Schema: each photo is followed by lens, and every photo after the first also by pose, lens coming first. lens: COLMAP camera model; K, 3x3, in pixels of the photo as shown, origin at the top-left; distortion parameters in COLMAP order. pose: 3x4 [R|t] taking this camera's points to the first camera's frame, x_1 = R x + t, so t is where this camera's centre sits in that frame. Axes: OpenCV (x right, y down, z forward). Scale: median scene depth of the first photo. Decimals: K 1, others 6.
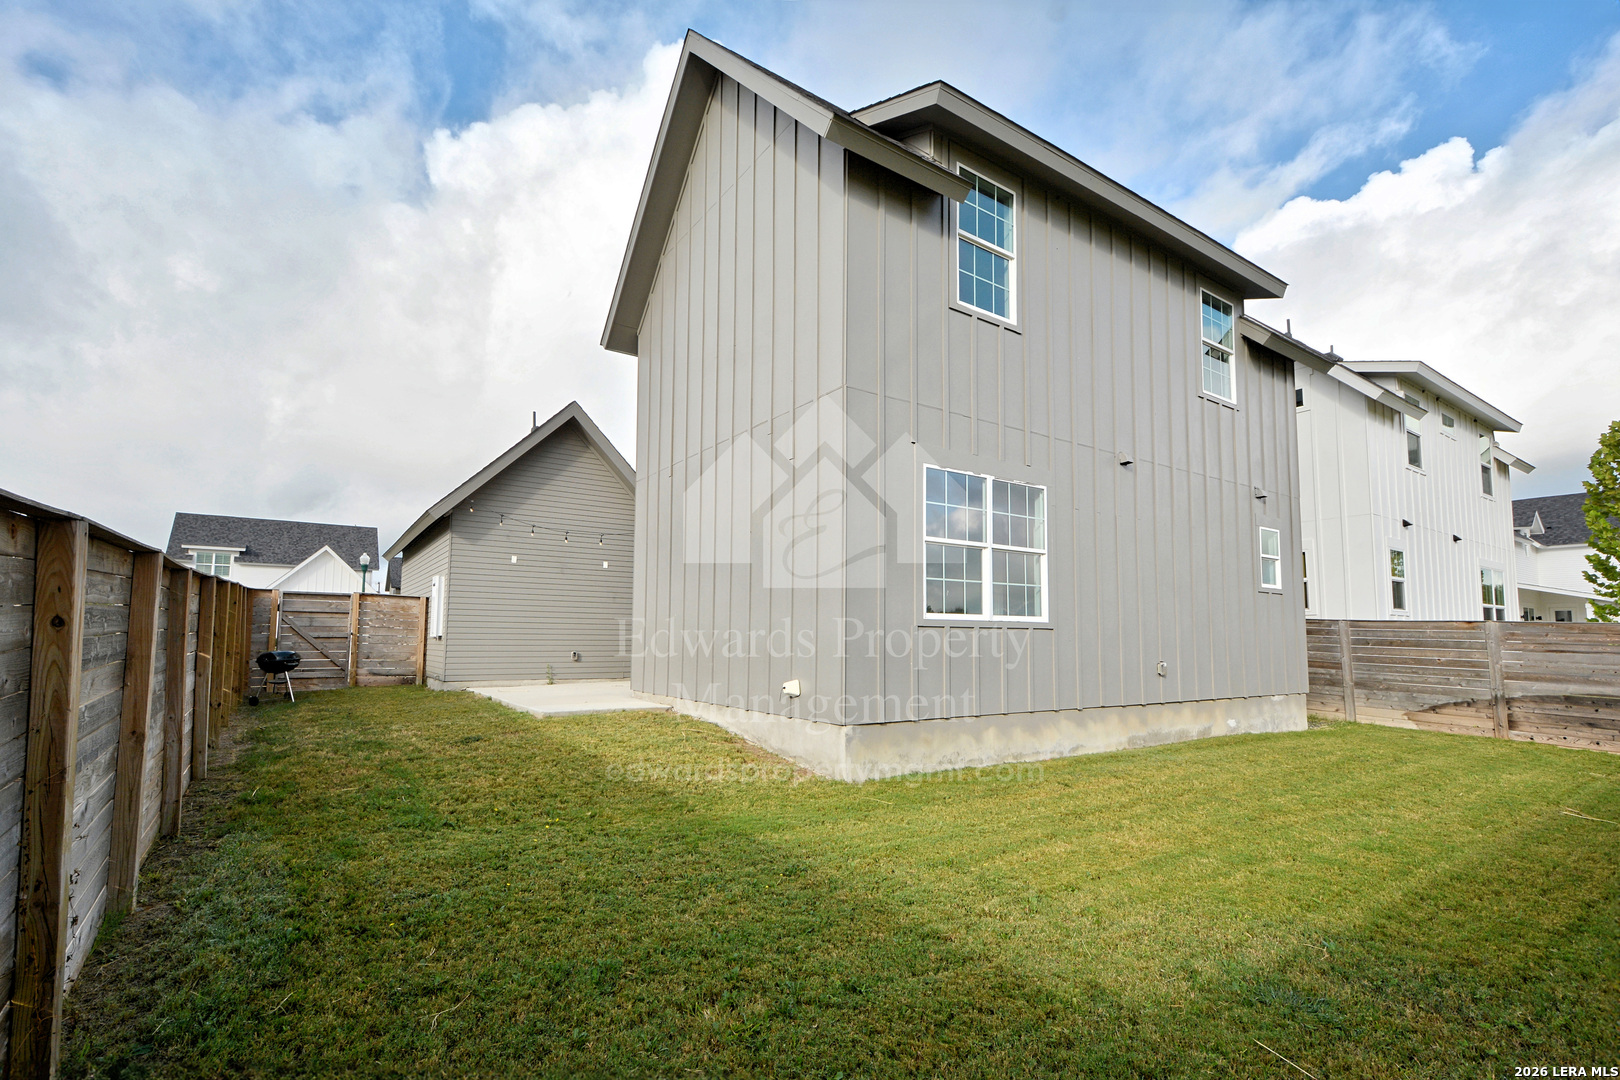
lens RADIAL K [[731.8, 0, 807.5], [0, 731.8, 550.8], [0, 0, 1]] dist [0.019092, -0.006196]
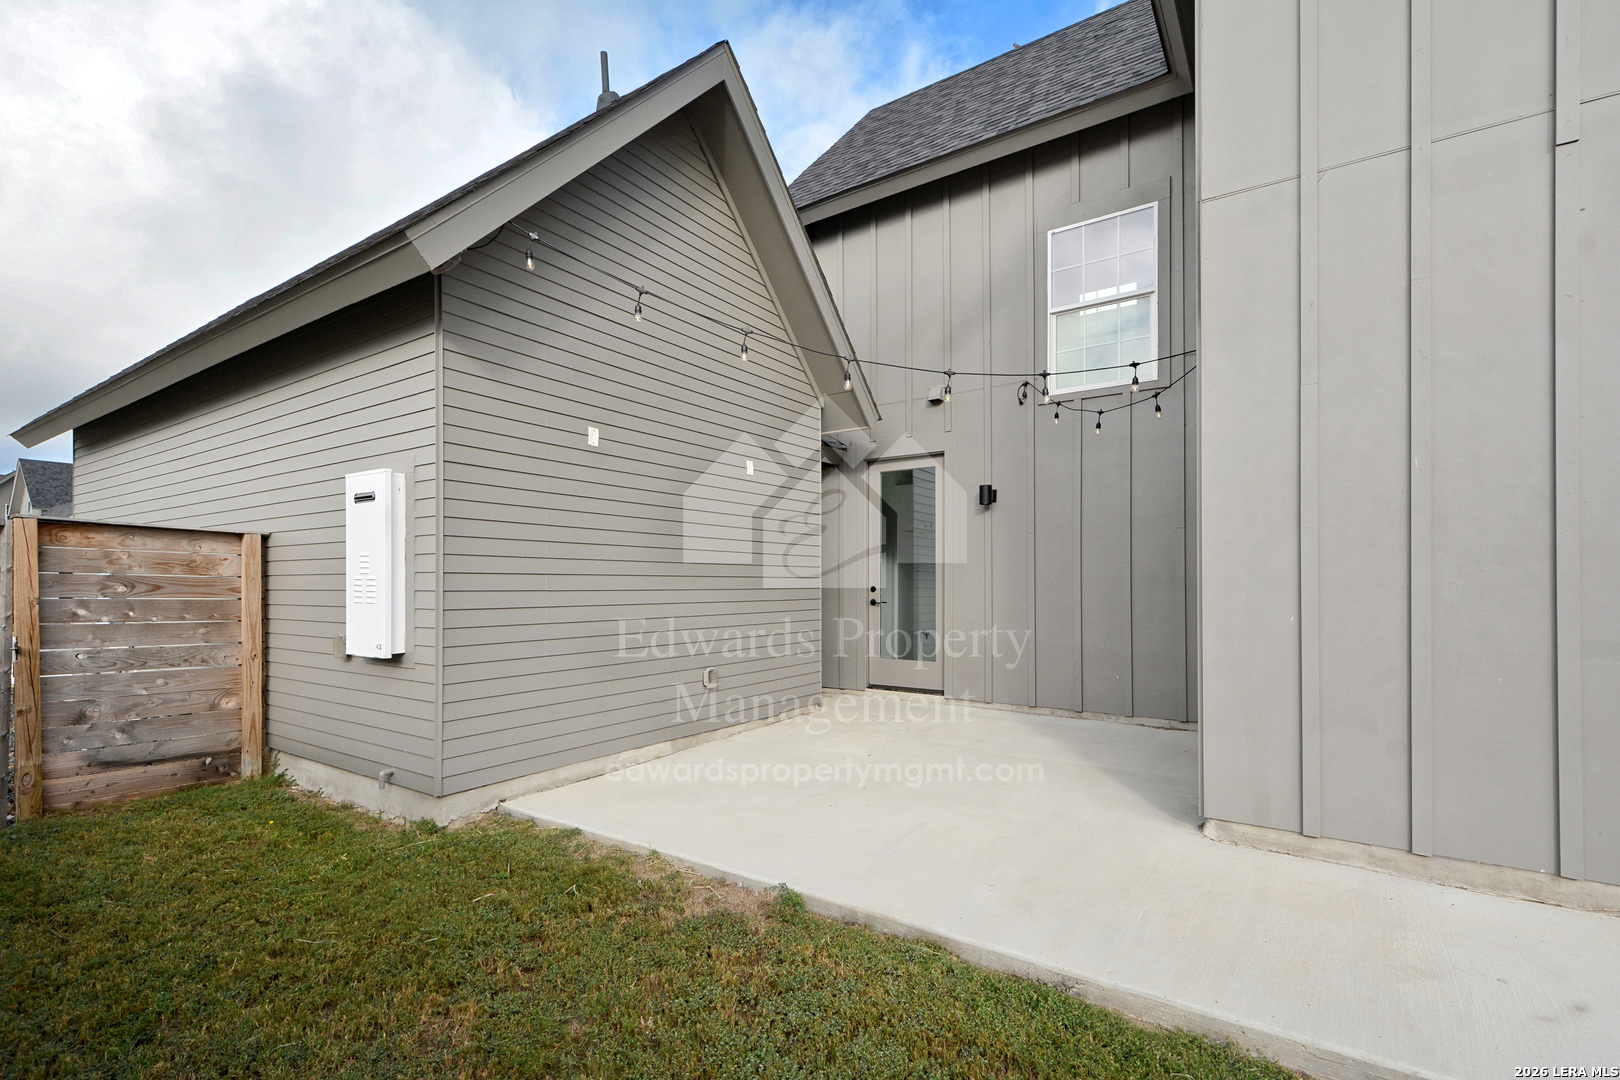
lens RADIAL K [[731.8, 0, 807.5], [0, 731.8, 550.8], [0, 0, 1]] dist [0.019092, -0.006196]
pose [[0.935991, 0.001602, 0.352021, -0.447605], [-0.030084, 0.996695, 0.075455, 0.039839], [-0.350737, -0.081215, 0.932946, 0.638593]]
